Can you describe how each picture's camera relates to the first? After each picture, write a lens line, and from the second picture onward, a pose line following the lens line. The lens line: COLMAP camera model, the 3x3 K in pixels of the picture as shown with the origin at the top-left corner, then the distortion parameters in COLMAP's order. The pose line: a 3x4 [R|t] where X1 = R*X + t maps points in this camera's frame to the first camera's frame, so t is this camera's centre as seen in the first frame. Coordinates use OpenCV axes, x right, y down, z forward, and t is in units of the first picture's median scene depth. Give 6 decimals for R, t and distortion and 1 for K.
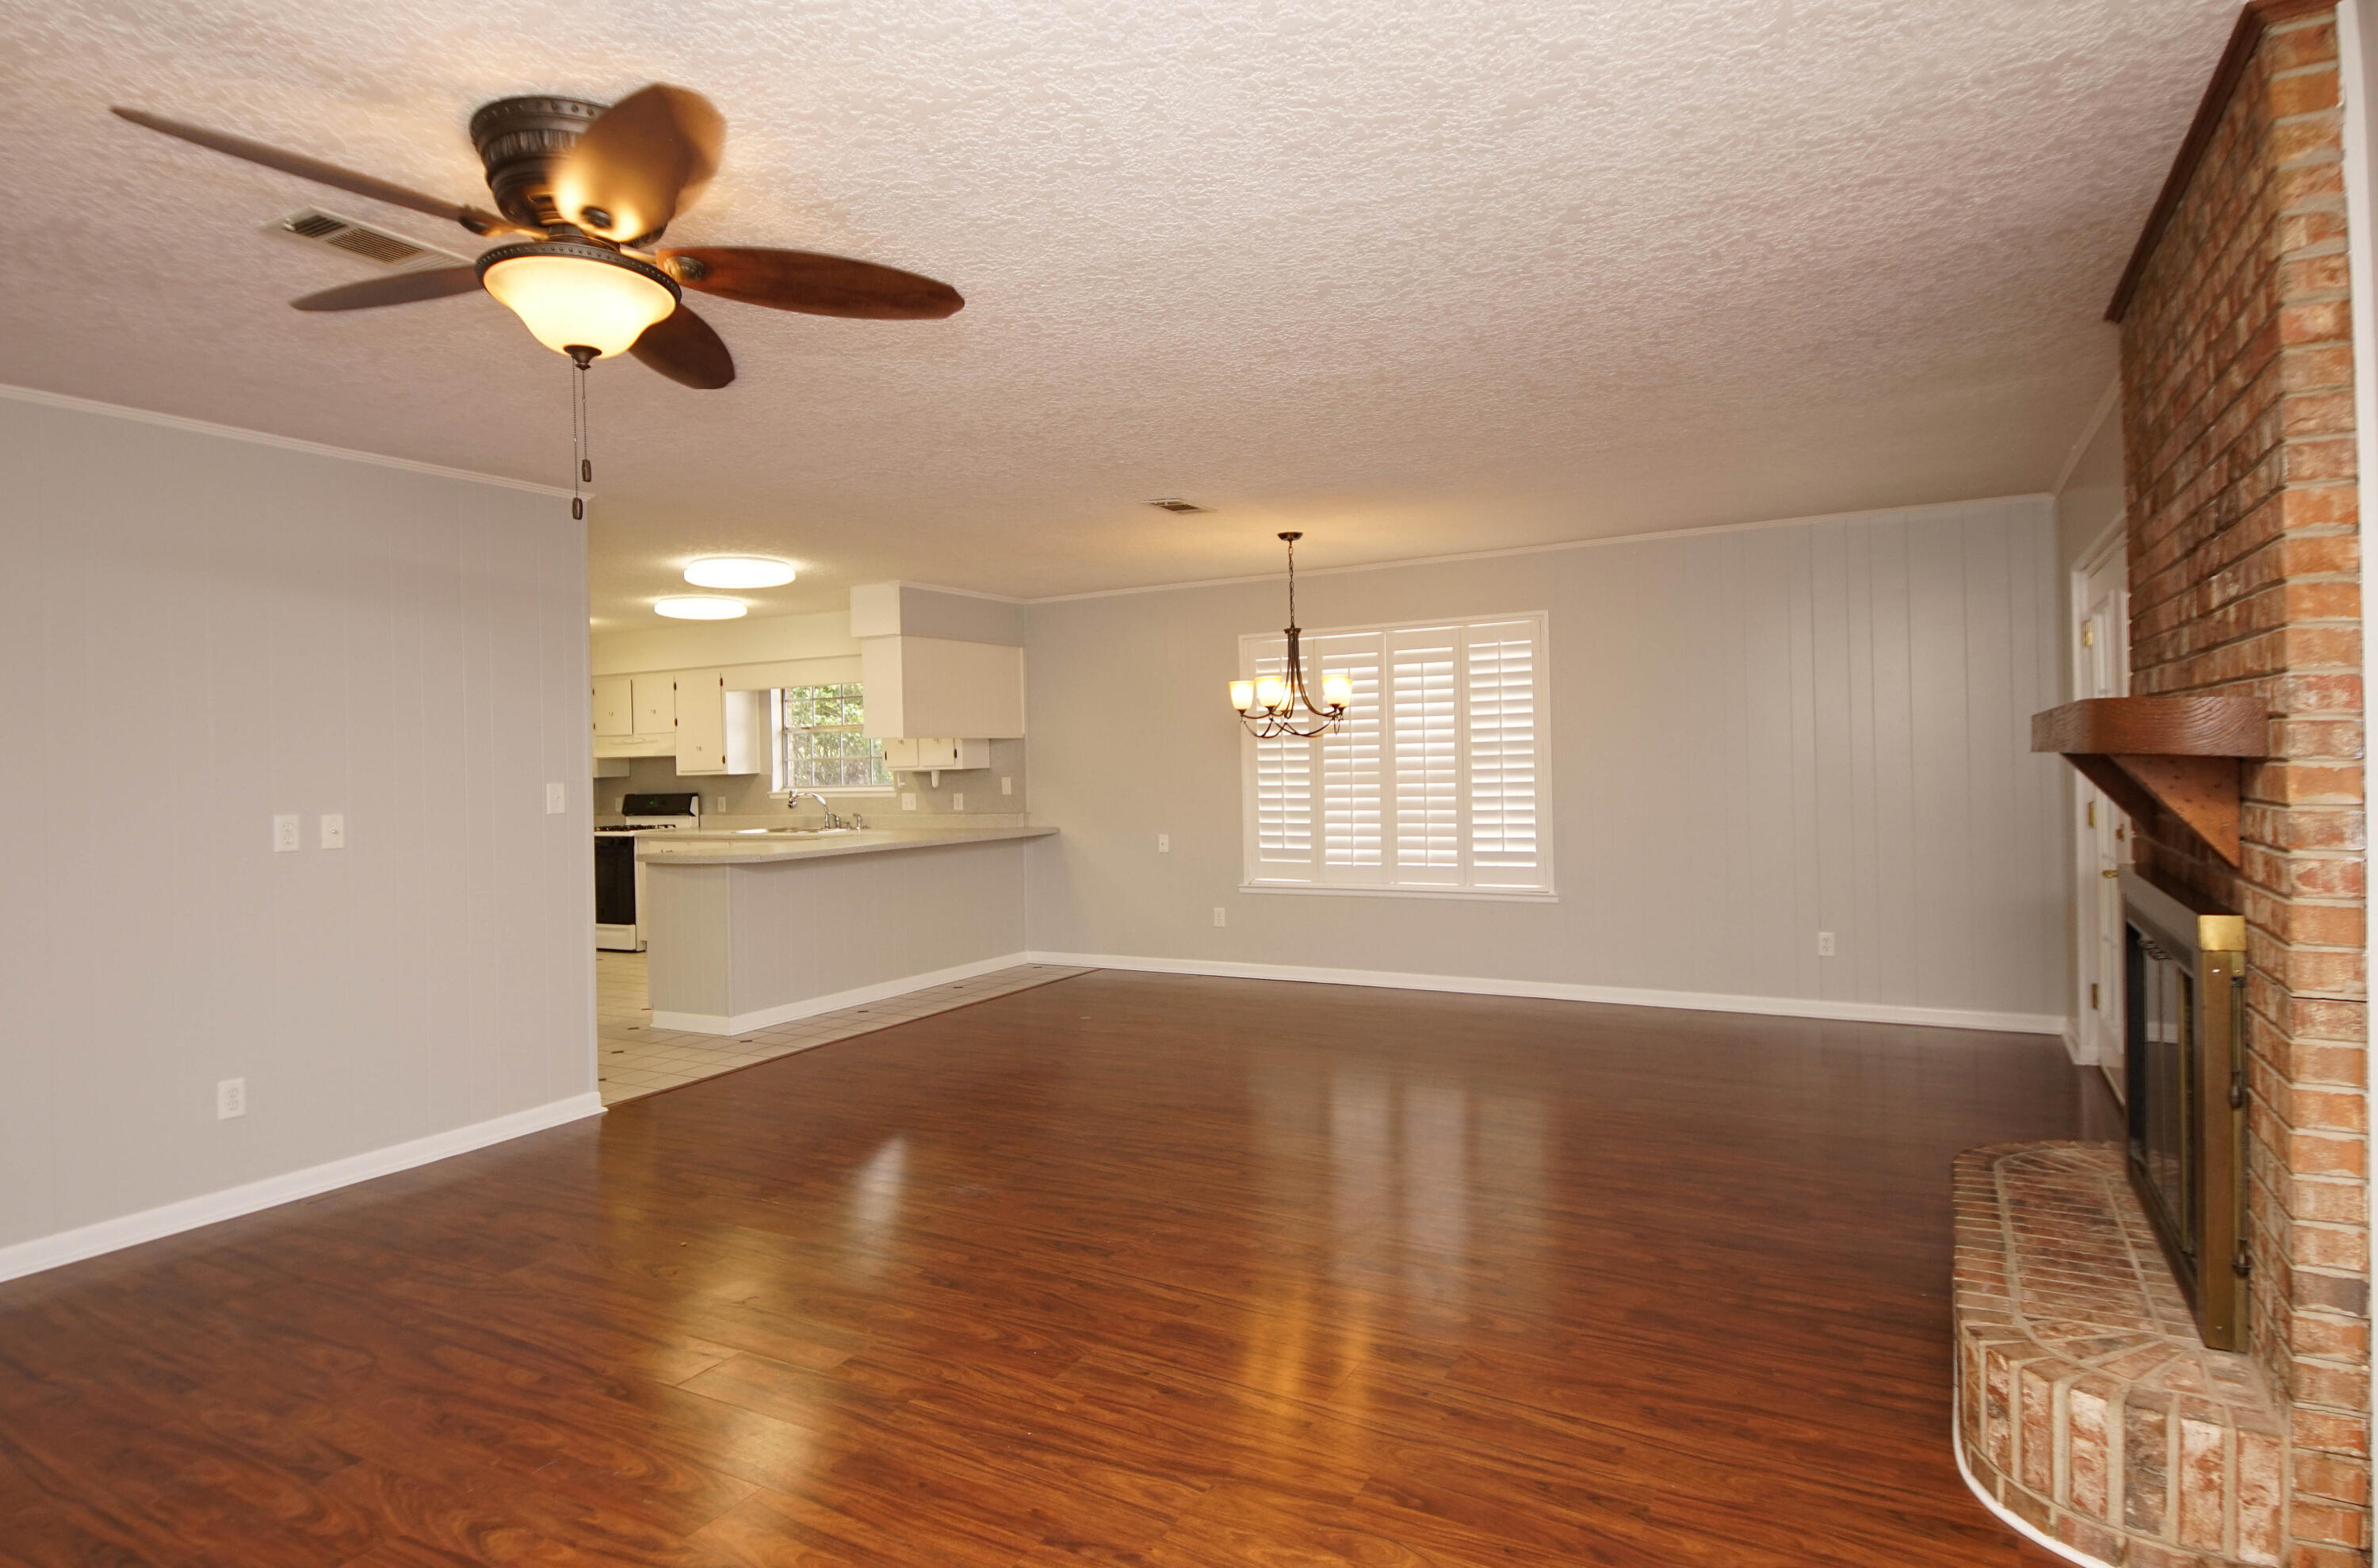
lens RADIAL K [[1289.8, 0, 1127.5], [0, 1289.8, 774.4], [0, 0, 1]] dist [0.002513, -0.000028]
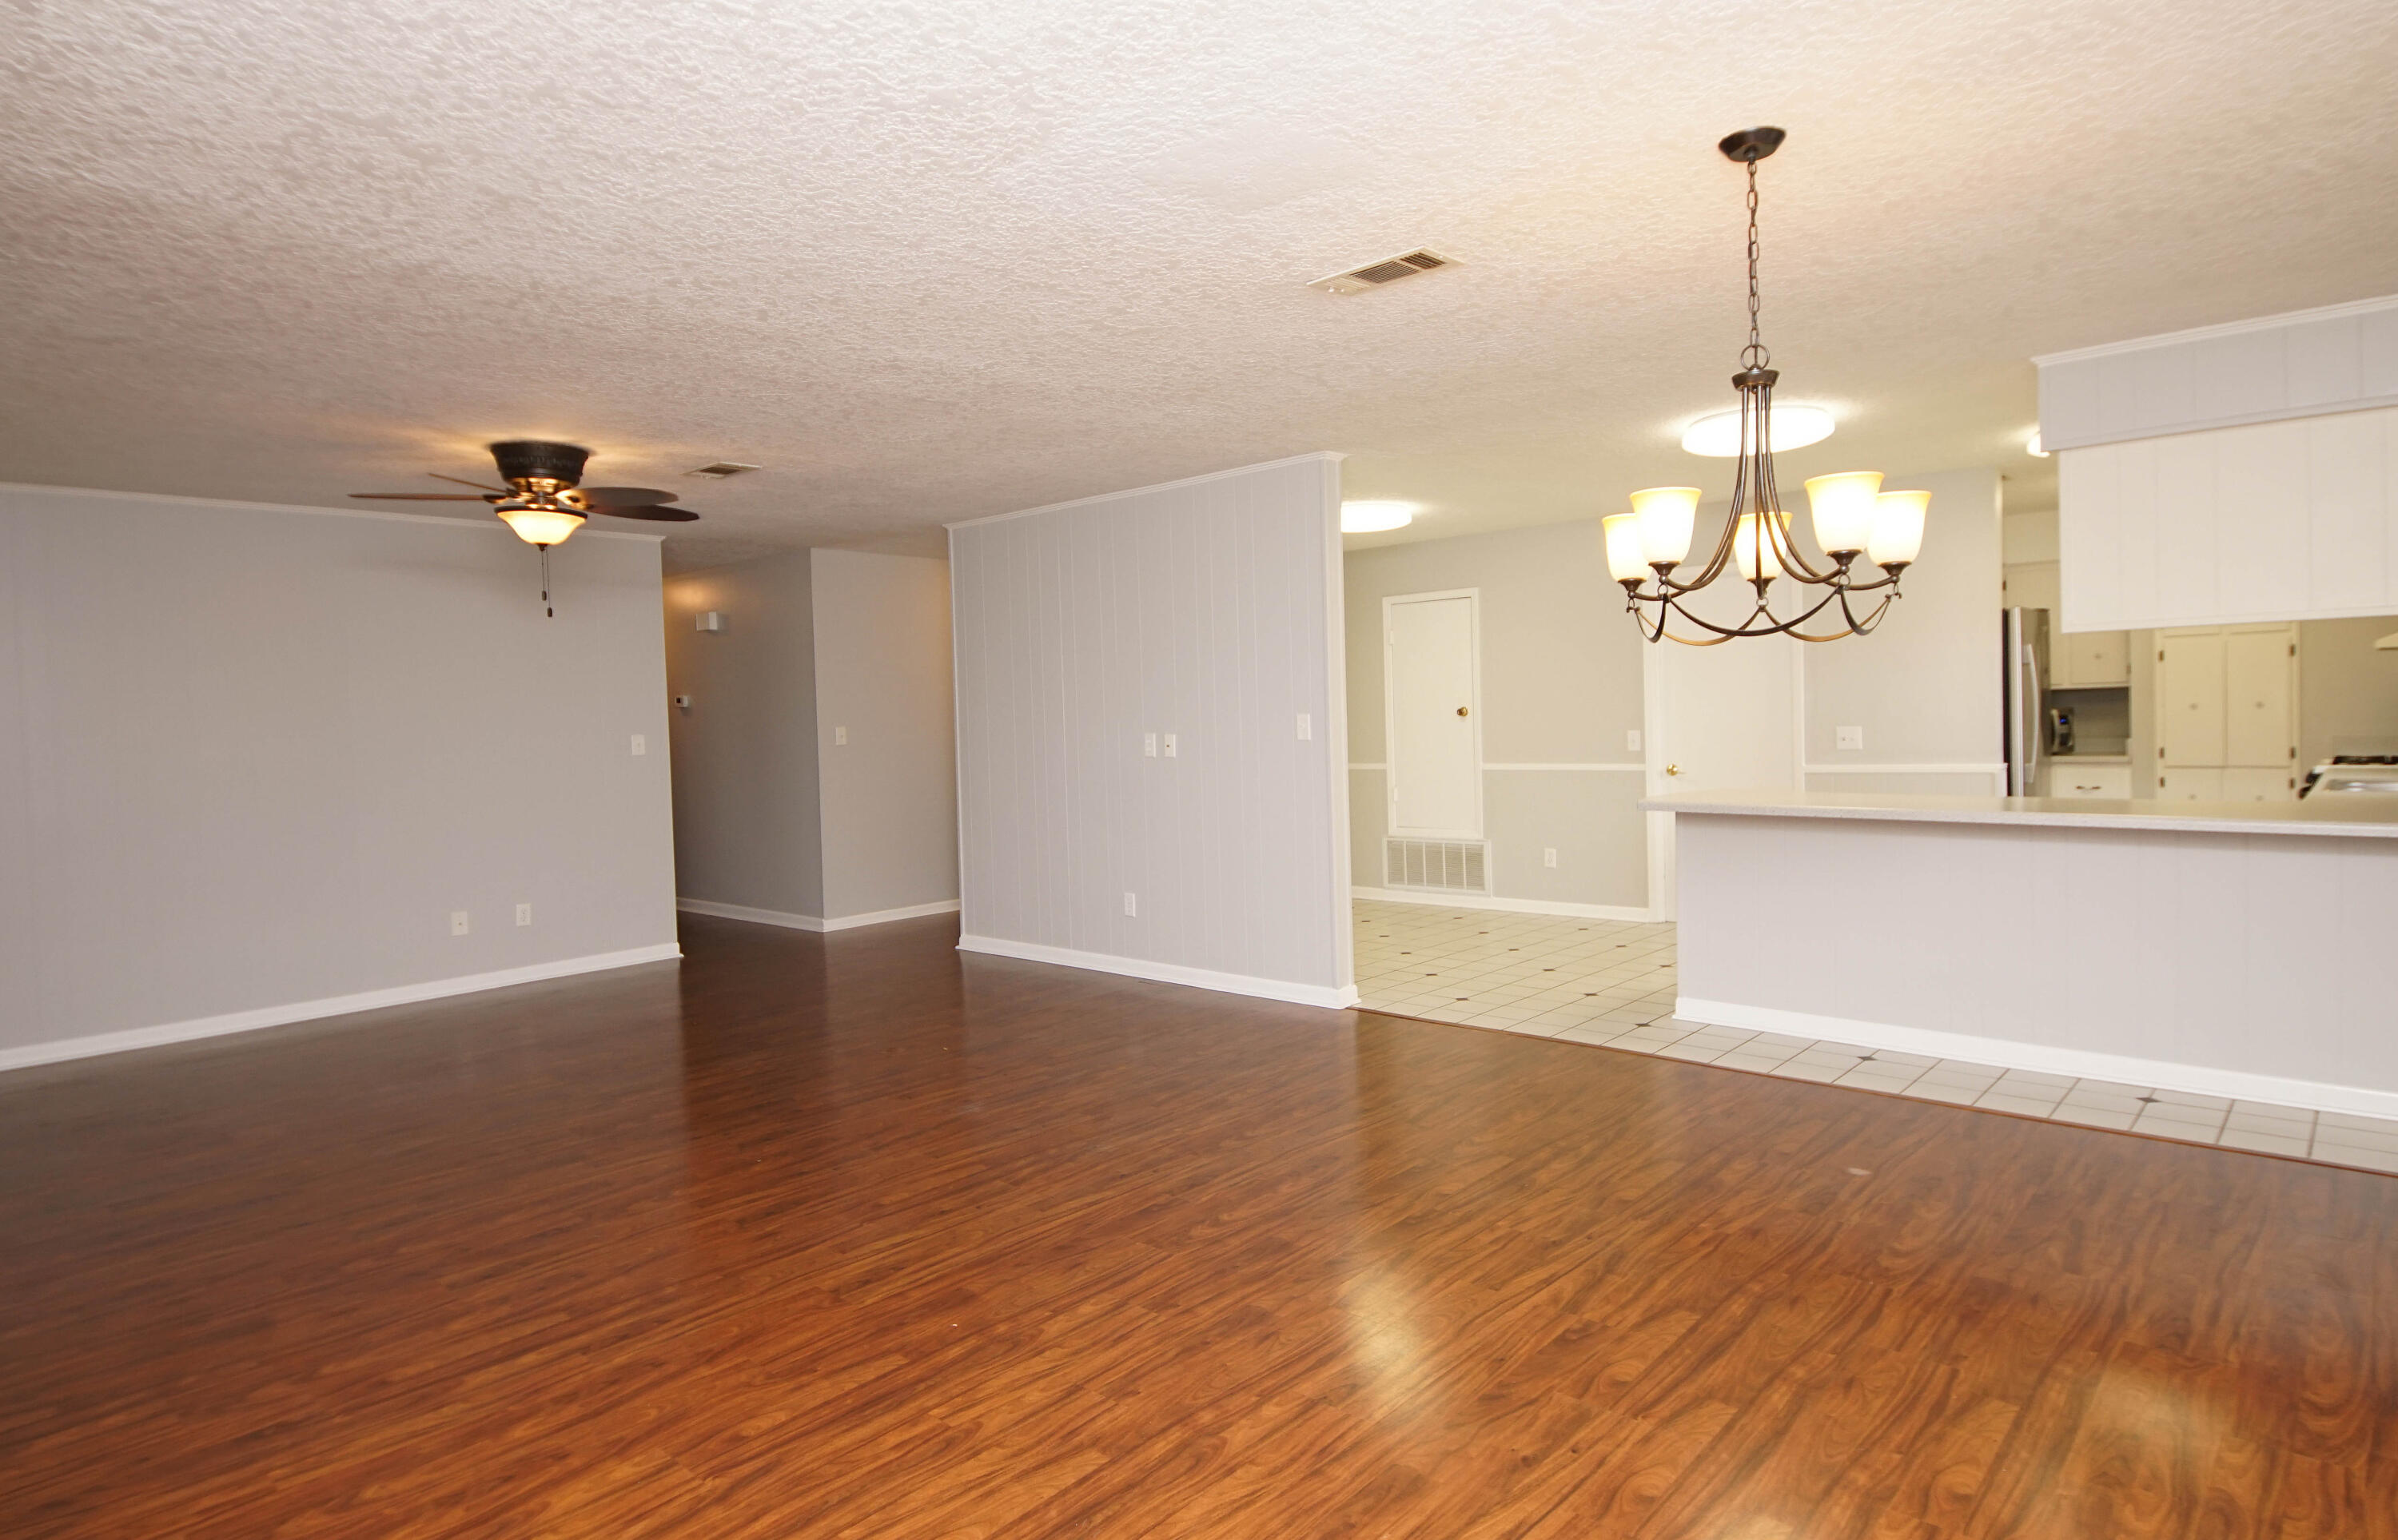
lens RADIAL K [[1297.0, 0, 1189.5], [0, 1297.0, 731.0], [0, 0, 1]] dist [0.049721, -0.046795]
pose [[-0.189049, 0.043403, -0.981008, 1.049177], [0.027601, 0.998863, 0.038874, -0.036976], [0.981580, -0.019728, -0.190032, 1.628731]]
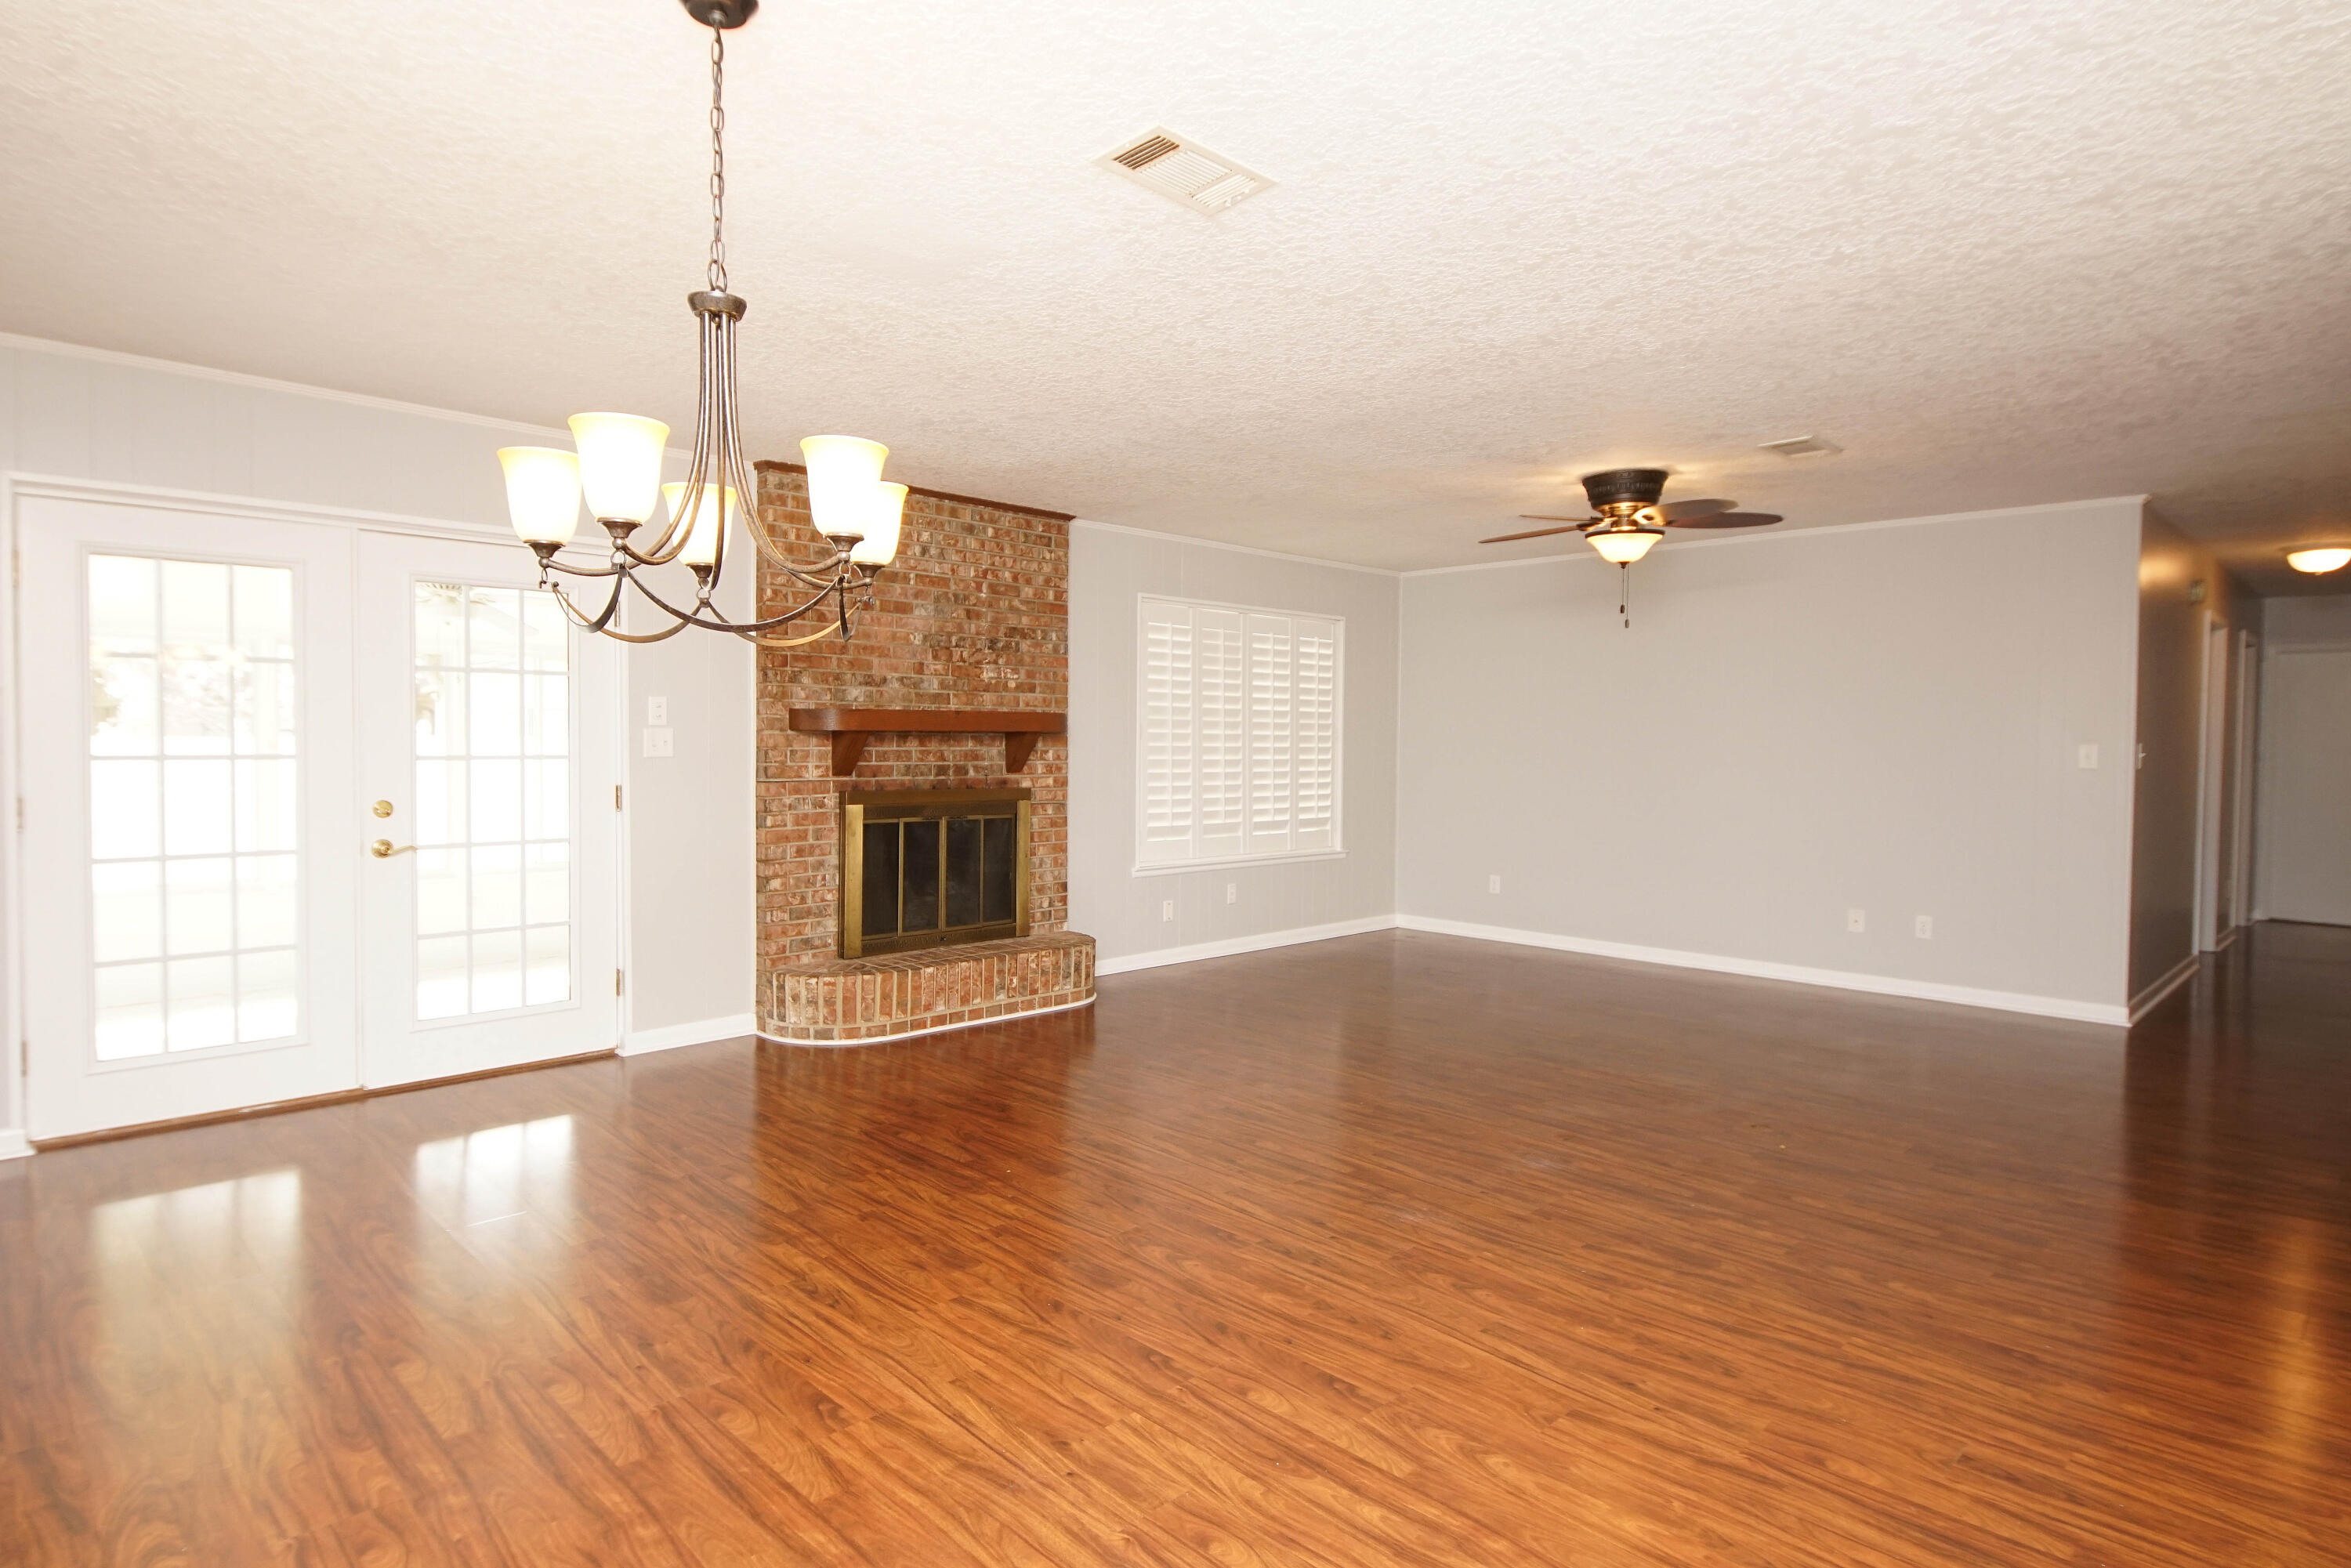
lens RADIAL K [[1260.8, 0, 1163.8], [0, 1260.8, 773.6], [0, 0, 1]] dist [0.042803, -0.036819]
pose [[-0.970166, 0.008511, 0.242291, -0.097047], [0.016354, 0.999405, 0.030377, -0.005621], [-0.241889, 0.033433, -0.969728, 2.318116]]
